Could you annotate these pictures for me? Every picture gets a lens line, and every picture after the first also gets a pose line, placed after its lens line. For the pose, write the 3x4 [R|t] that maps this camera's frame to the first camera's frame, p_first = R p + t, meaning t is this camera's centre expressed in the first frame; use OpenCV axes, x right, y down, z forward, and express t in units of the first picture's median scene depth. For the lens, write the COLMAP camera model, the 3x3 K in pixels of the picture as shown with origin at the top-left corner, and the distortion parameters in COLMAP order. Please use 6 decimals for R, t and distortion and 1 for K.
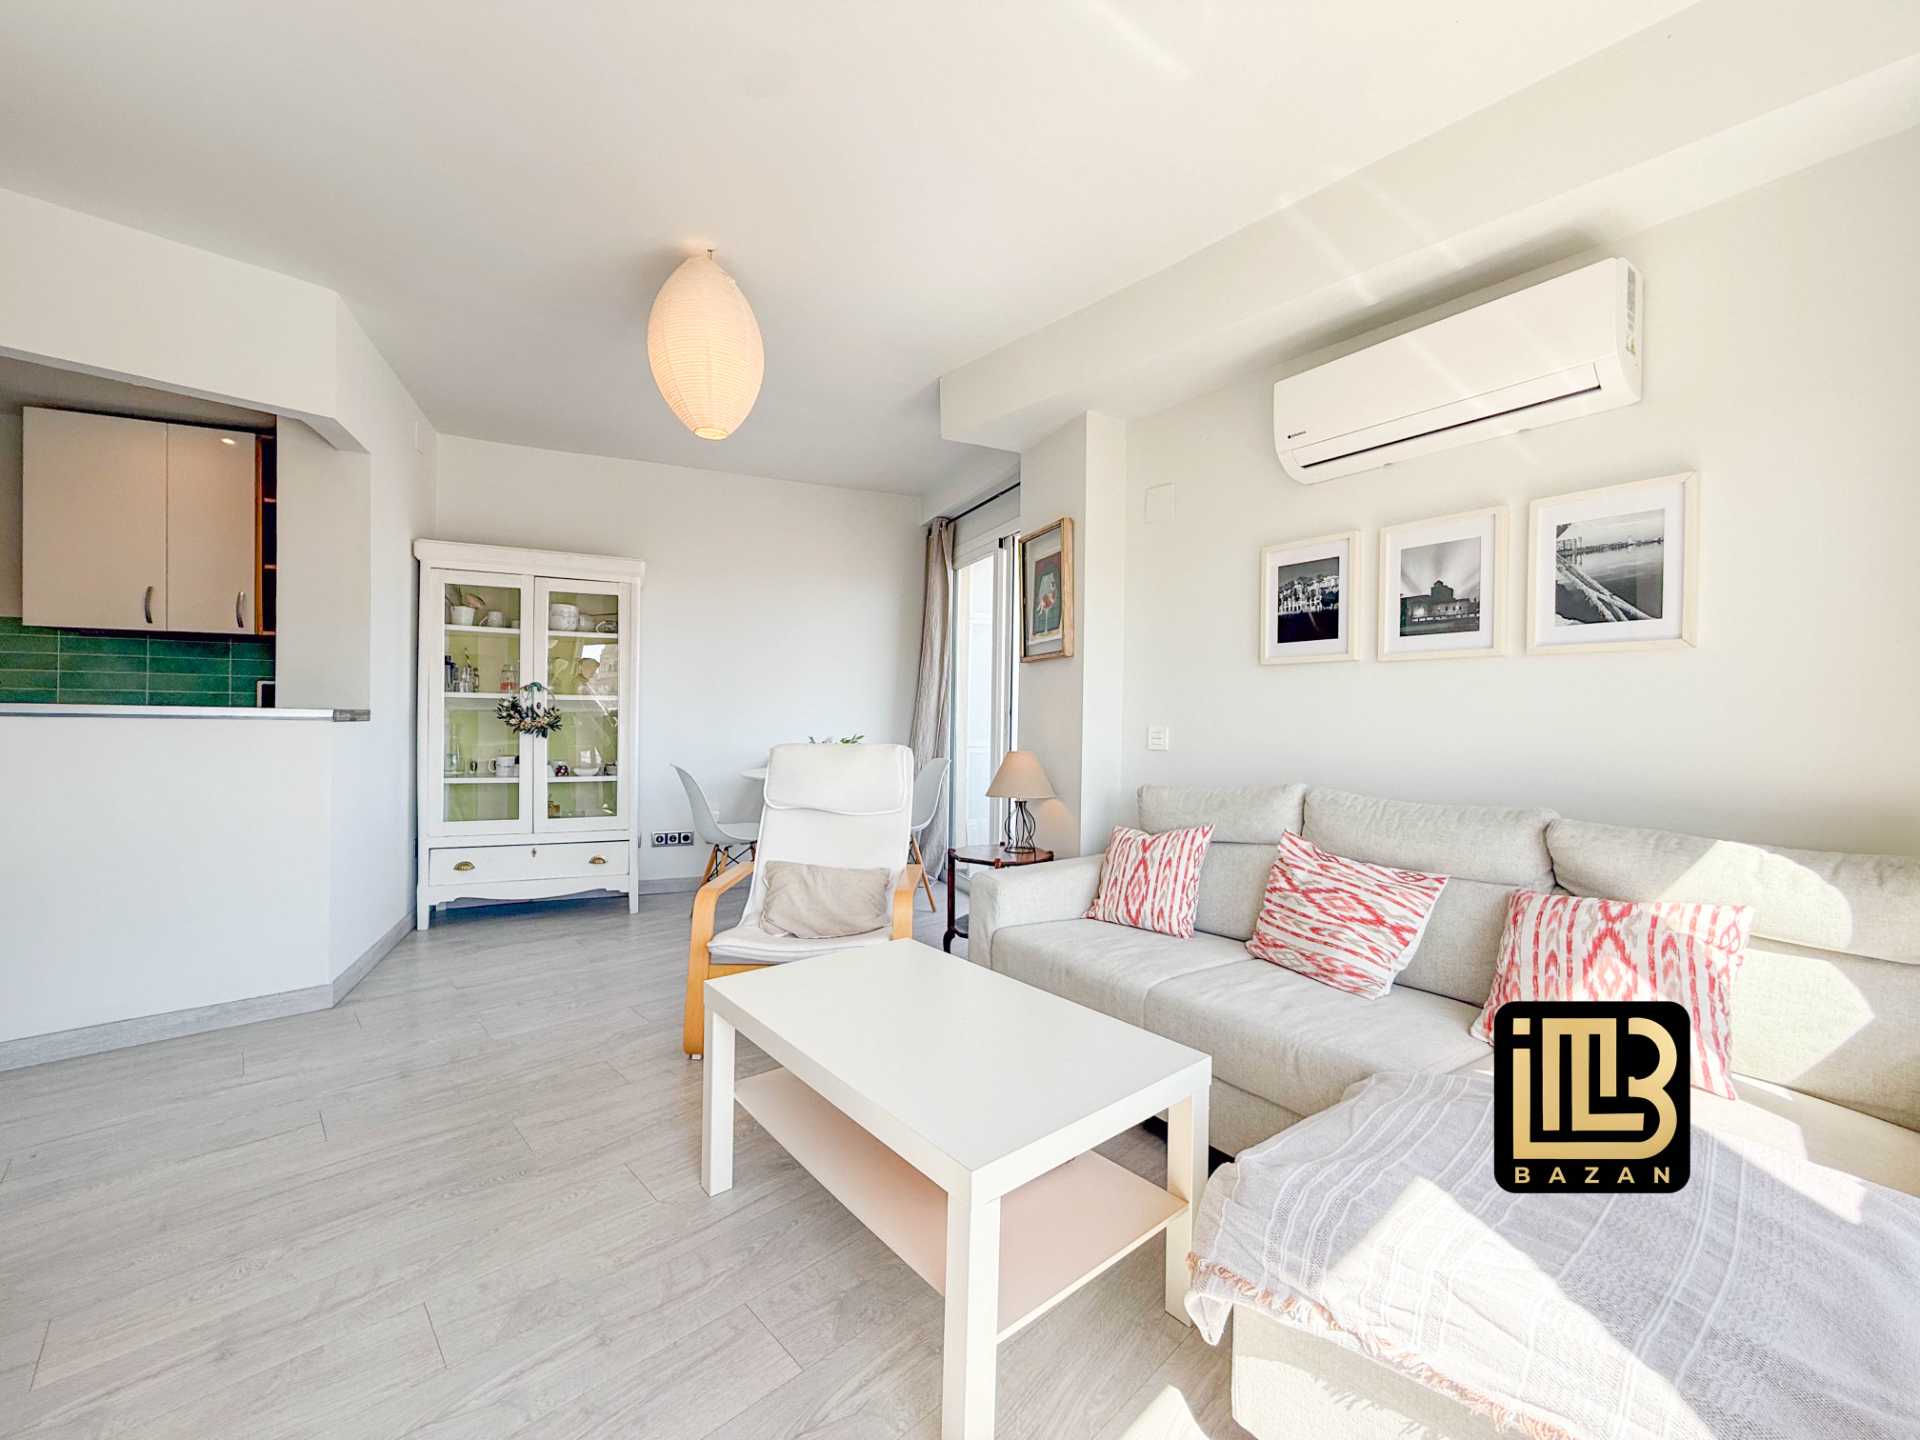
lens RADIAL K [[763.4, 0, 960.2], [0, 763.4, 719.8], [0, 0, 1]] dist [-0.002519, 0.000544]
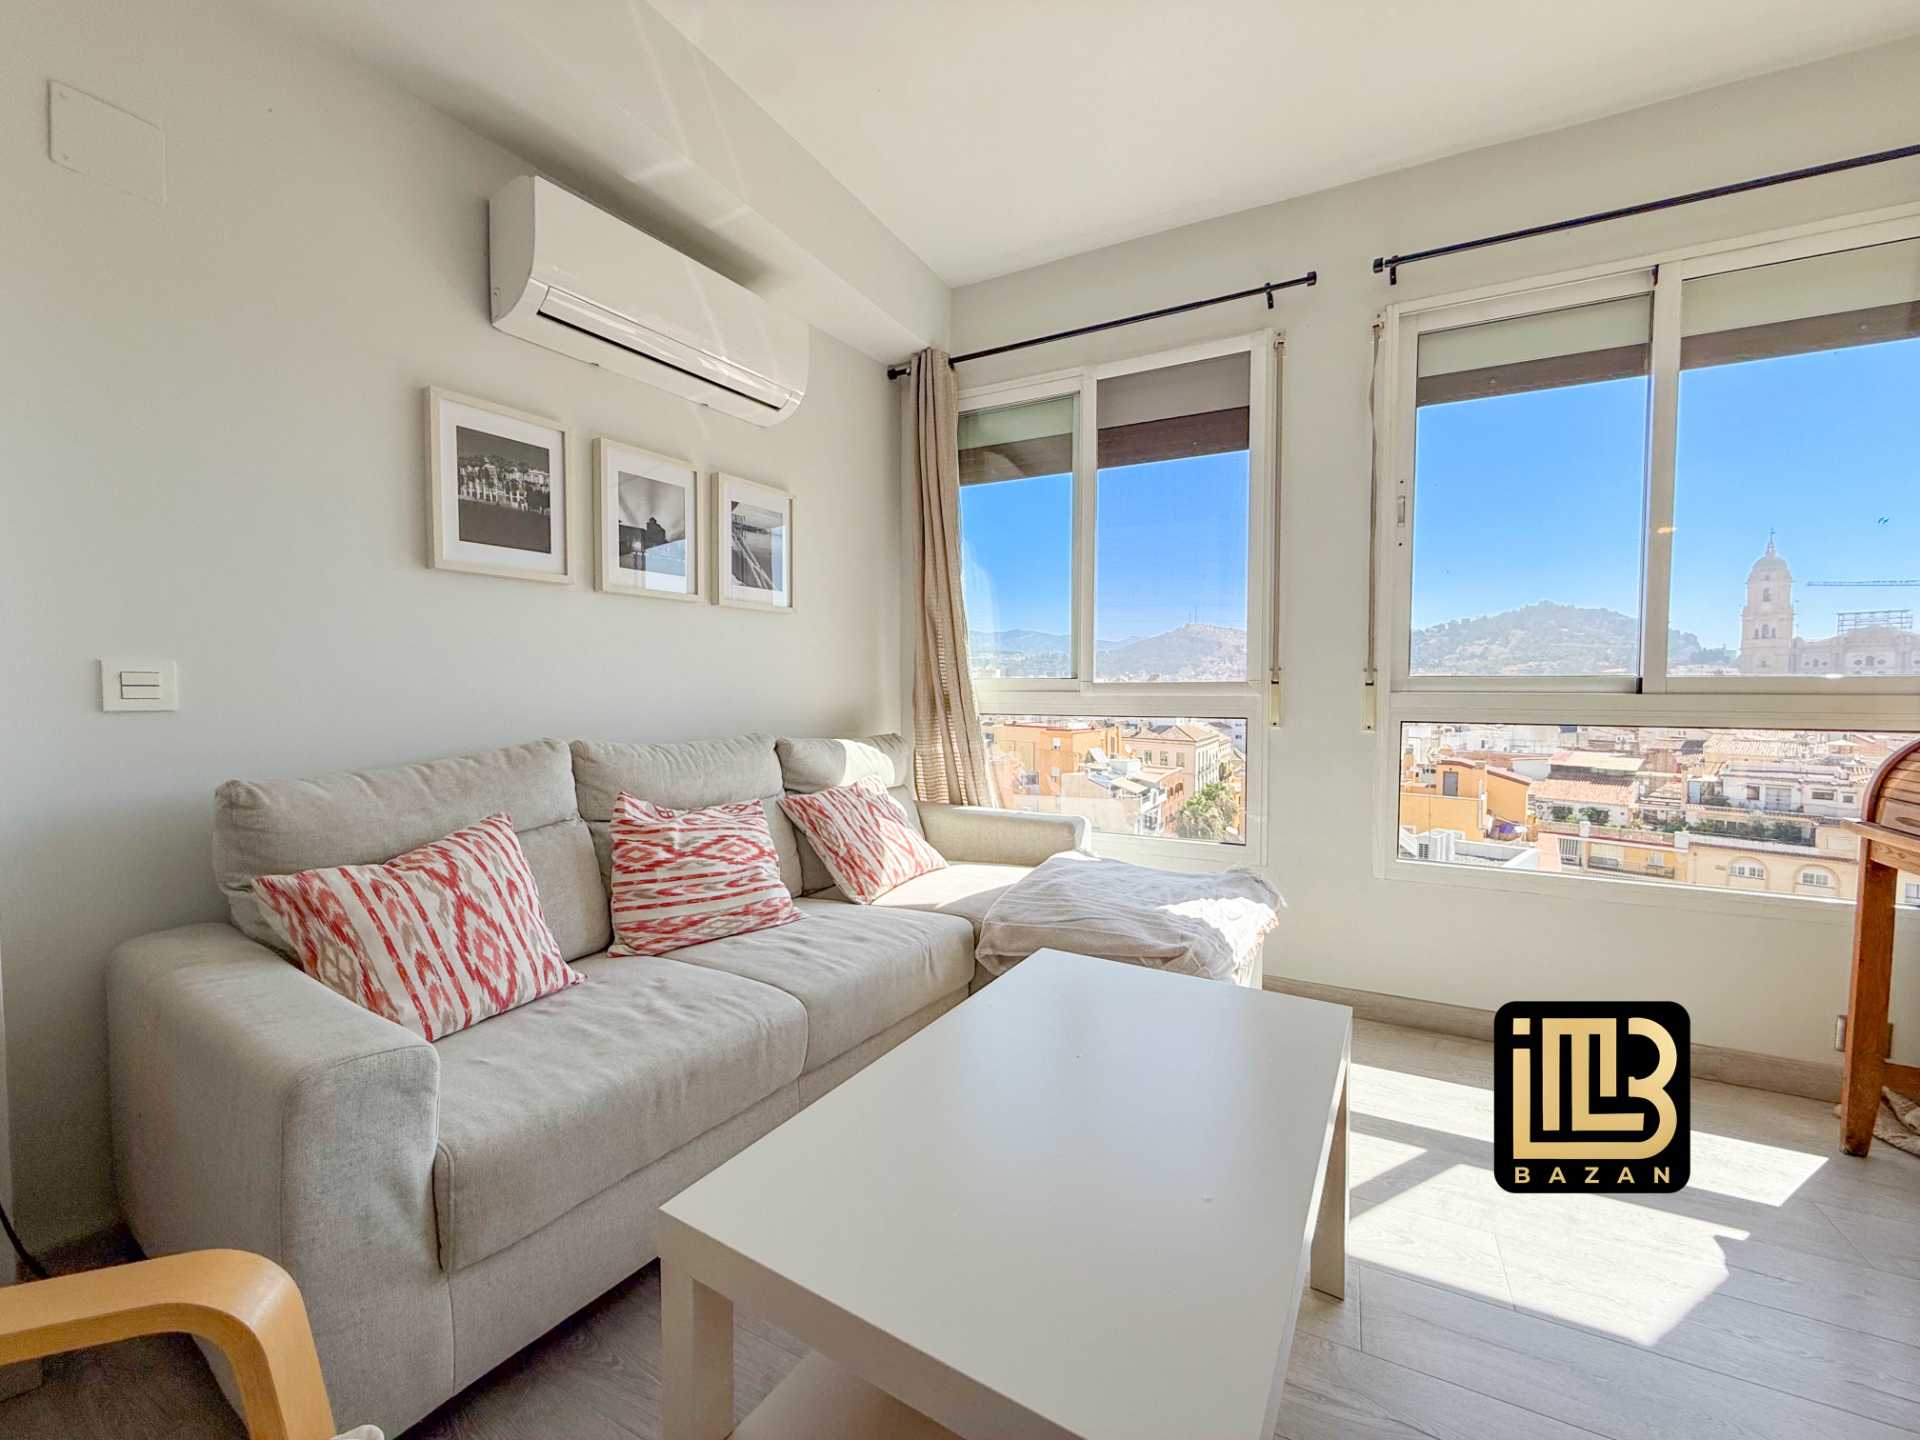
lens RADIAL K [[763.4, 0, 952.8], [0, 763.4, 714.9], [0, 0, 1]] dist [-0.002519, 0.000544]
pose [[-0.320347, -0.042130, 0.946363, -0.423231], [-0.004749, 0.999069, 0.042869, 0.027037], [-0.947288, 0.009239, -0.320249, 0.912477]]
